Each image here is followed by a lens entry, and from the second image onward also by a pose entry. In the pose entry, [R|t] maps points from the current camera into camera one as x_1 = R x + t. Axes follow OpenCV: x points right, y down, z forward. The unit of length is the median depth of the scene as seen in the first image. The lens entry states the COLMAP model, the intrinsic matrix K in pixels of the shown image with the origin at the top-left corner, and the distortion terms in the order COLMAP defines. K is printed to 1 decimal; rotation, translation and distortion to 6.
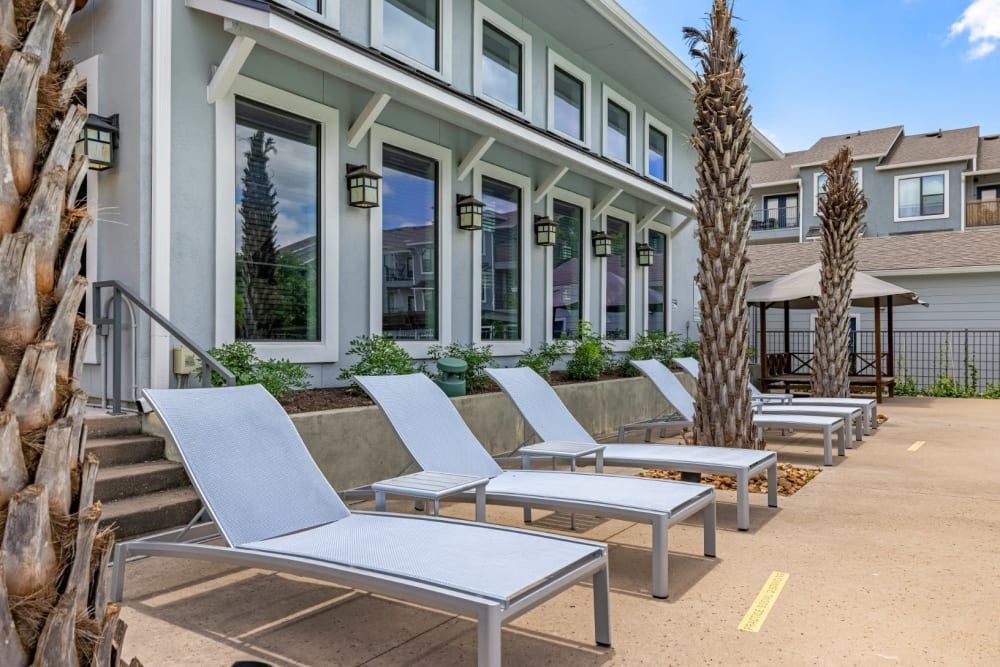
lens RADIAL K [[693.7, 0, 505.4], [0, 693.7, 329.7], [0, 0, 1]] dist [-0.005255, 0.000691]
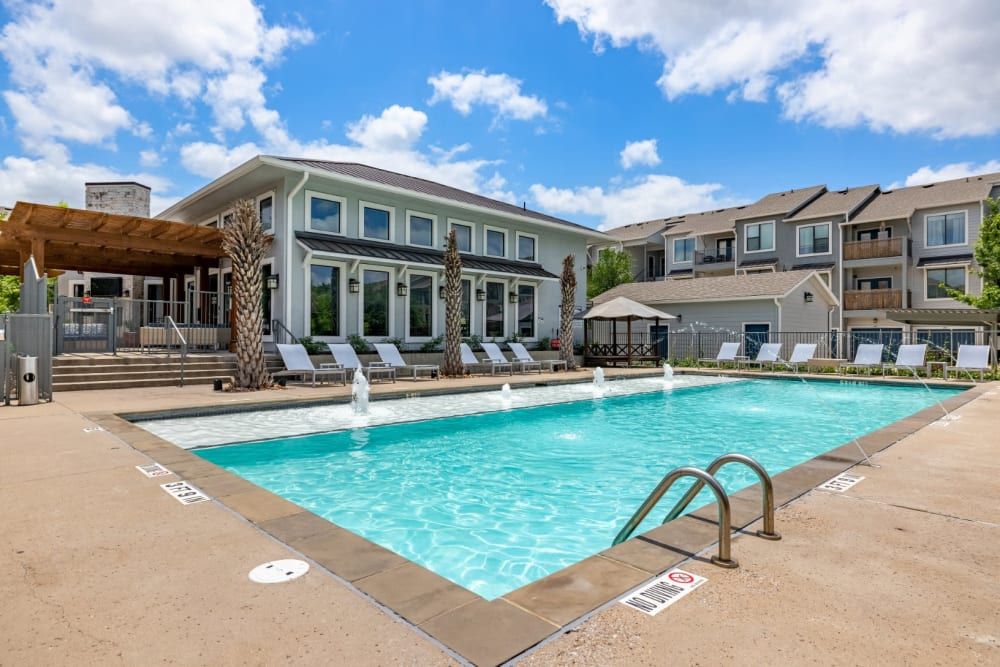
lens RADIAL K [[544.7, 0, 498.4], [0, 544.7, 333.6], [0, 0, 1]] dist [-0.005271, -0.000051]
pose [[0.983150, 0.000702, -0.182798, 0.168591], [-0.000061, 0.999994, 0.003512, -0.000615], [0.182799, -0.003442, 0.983144, -0.245738]]
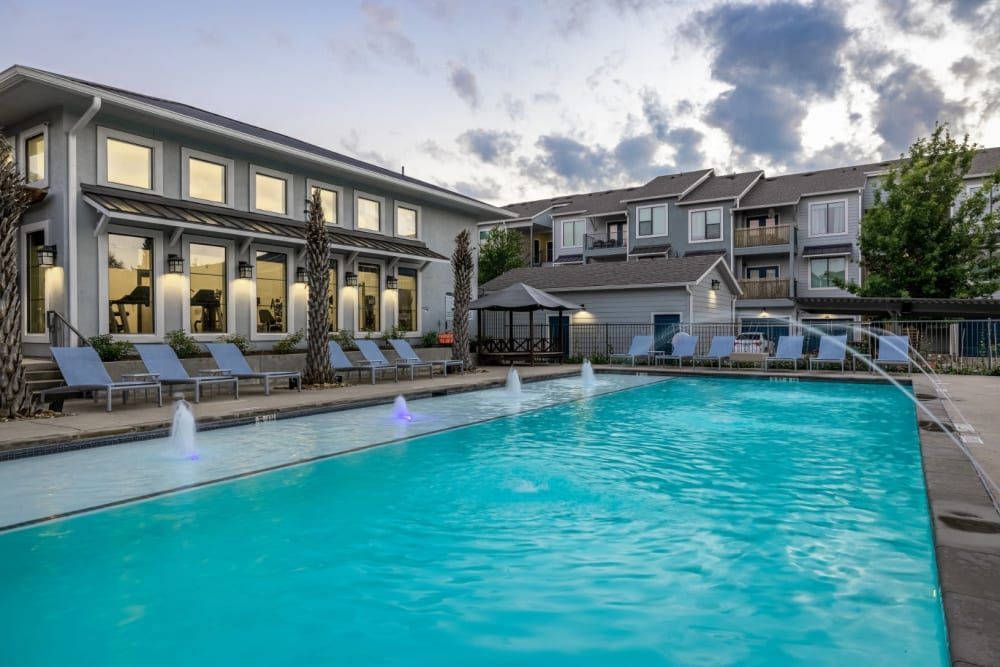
lens RADIAL K [[605.4, 0, 497.1], [0, 605.4, 329.4], [0, 0, 1]] dist [-0.005979, -0.002365]
pose [[0.999273, -0.008743, 0.037110, 0.147350], [0.008380, 0.999915, 0.009941, -0.001273], [-0.037194, -0.009623, 0.999262, -0.192888]]
